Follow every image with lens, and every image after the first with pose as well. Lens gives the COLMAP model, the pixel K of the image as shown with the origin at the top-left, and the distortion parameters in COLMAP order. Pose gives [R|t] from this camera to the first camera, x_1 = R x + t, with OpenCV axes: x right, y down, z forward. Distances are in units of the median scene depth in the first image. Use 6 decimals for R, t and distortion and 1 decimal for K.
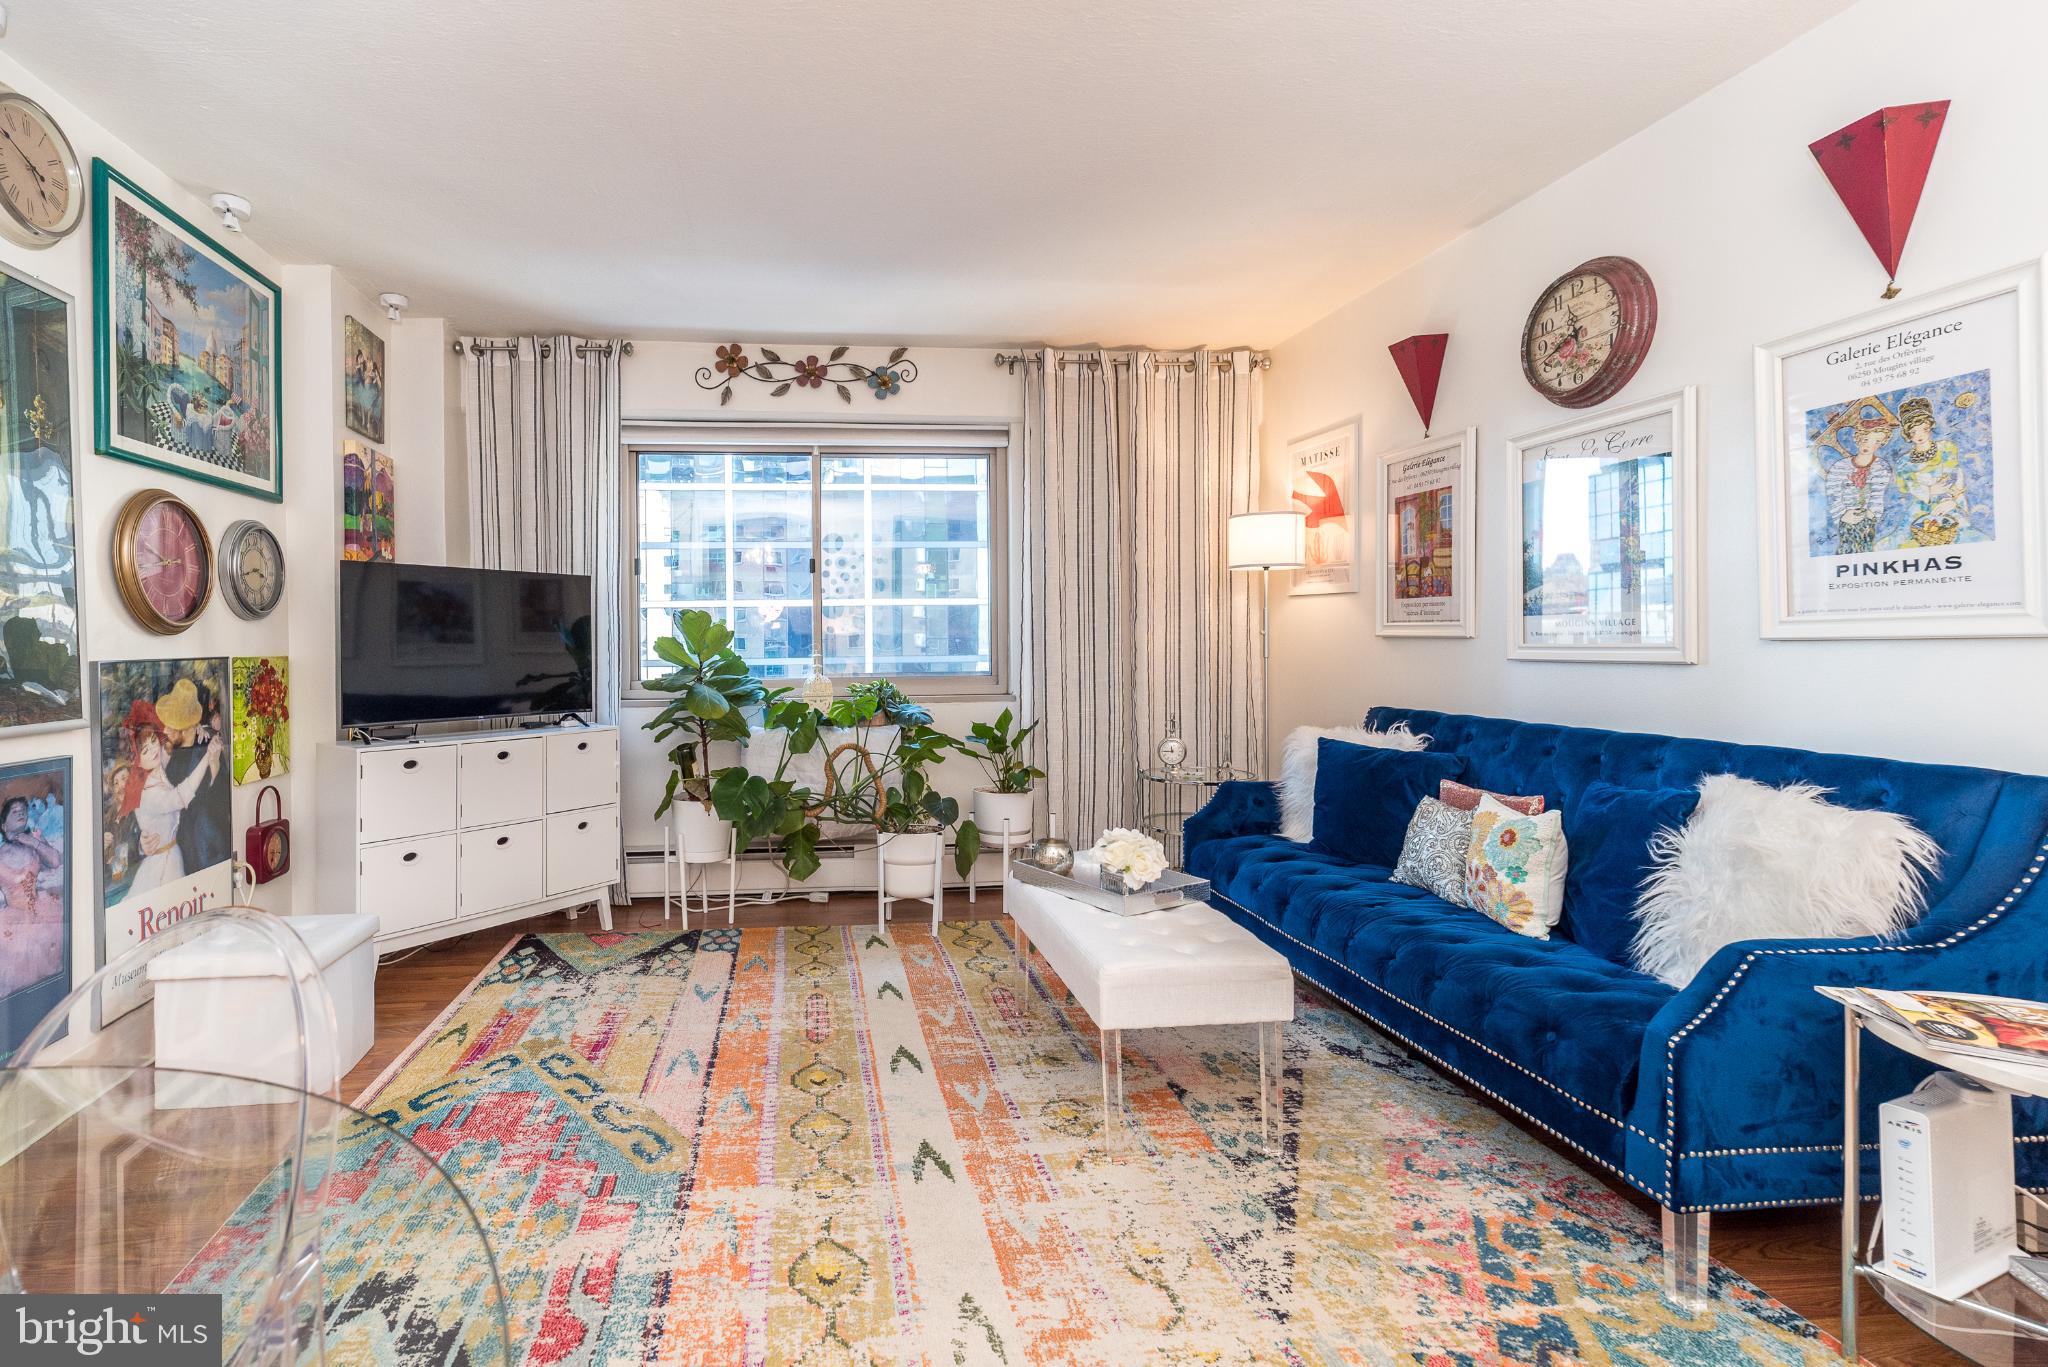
lens RADIAL K [[948.7, 0, 871.9], [0, 948.7, 650.6], [0, 0, 1]] dist [0.007786, -0.000165]
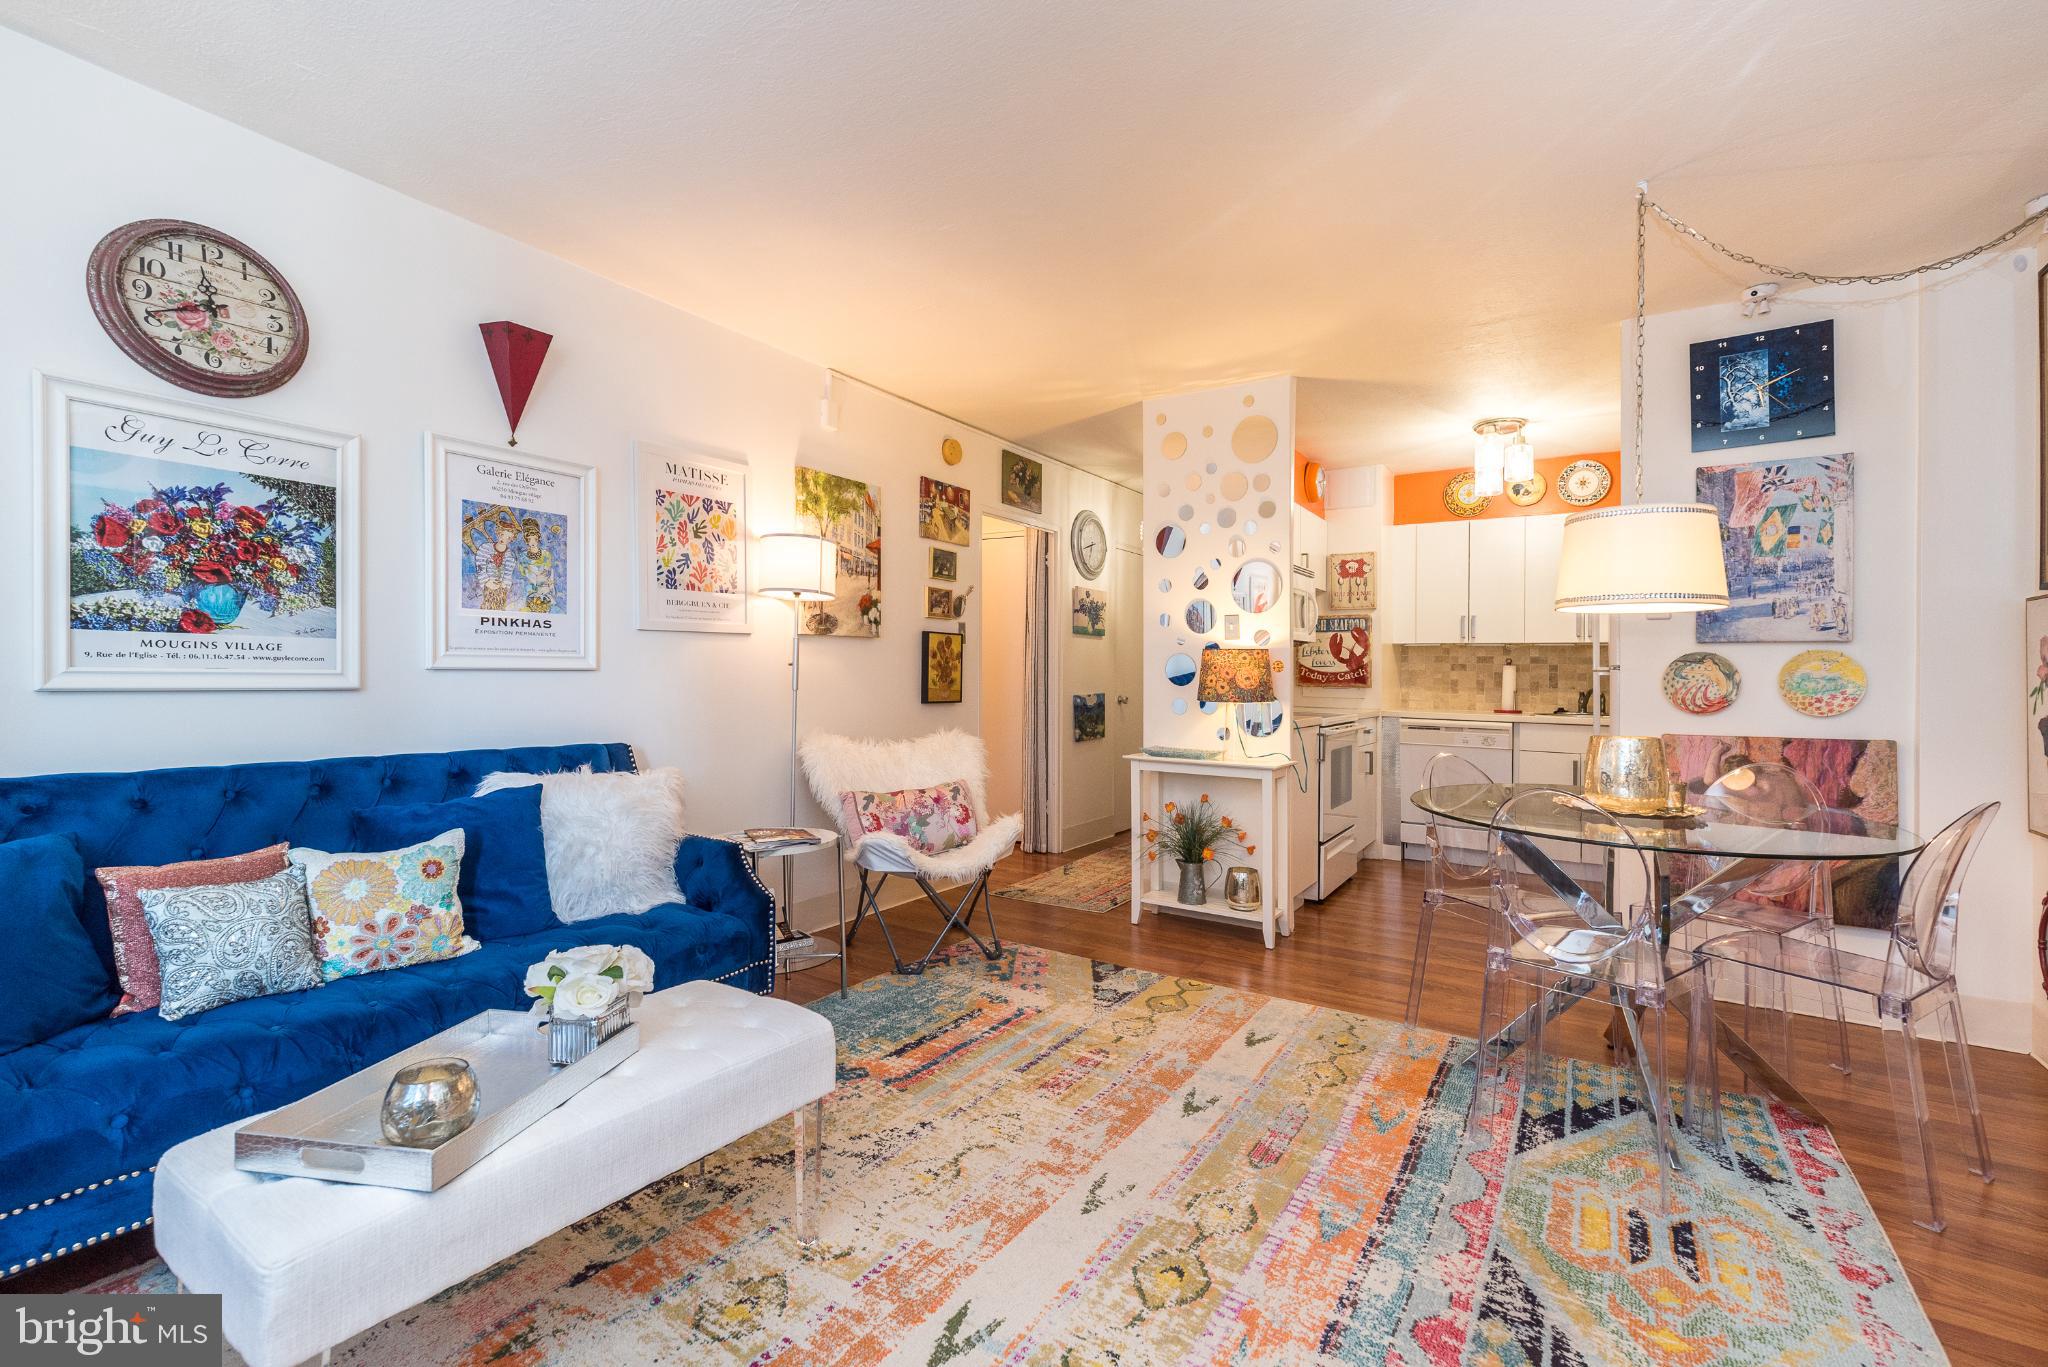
lens RADIAL K [[894.4, 0, 1026.4], [0, 894.4, 680.5], [0, 0, 1]] dist [0.008693, -0.000240]
pose [[-0.783703, -0.006011, 0.621106, -0.260105], [-0.003767, 0.999981, 0.004923, -0.003284], [-0.621124, 0.001519, -0.783711, 0.917555]]
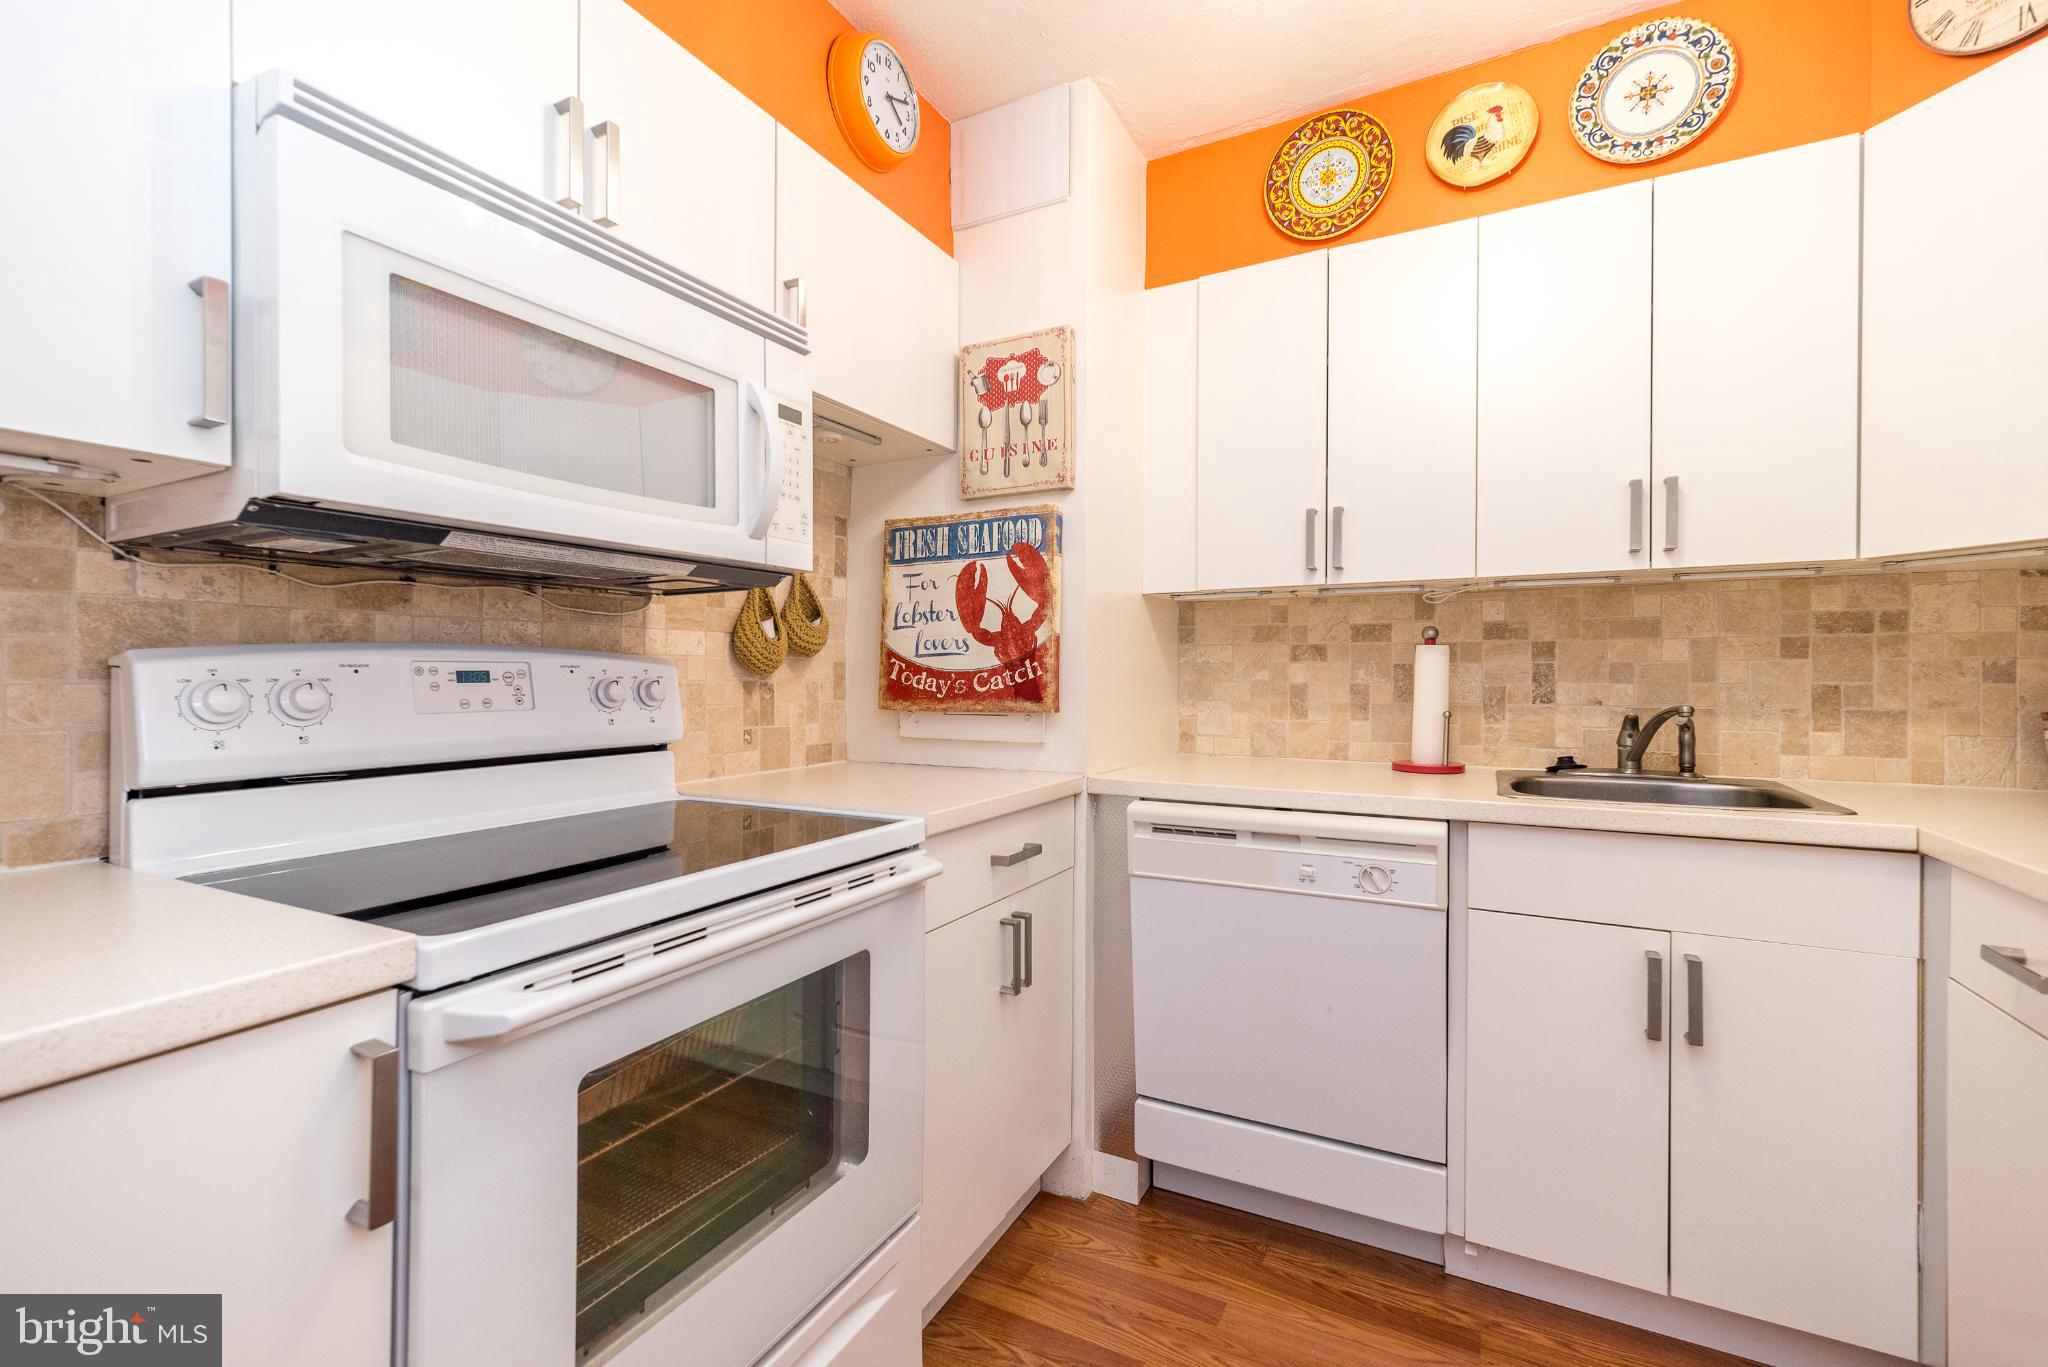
lens RADIAL K [[885.5, 0, 1024.8], [0, 885.5, 690.5], [0, 0, 1]] dist [0.002846, 0.000472]
pose [[-0.834374, 0.002086, 0.551195, -0.040645], [0.012389, 0.999811, 0.014970, -0.007443], [-0.551060, 0.019320, -0.834242, -0.229637]]
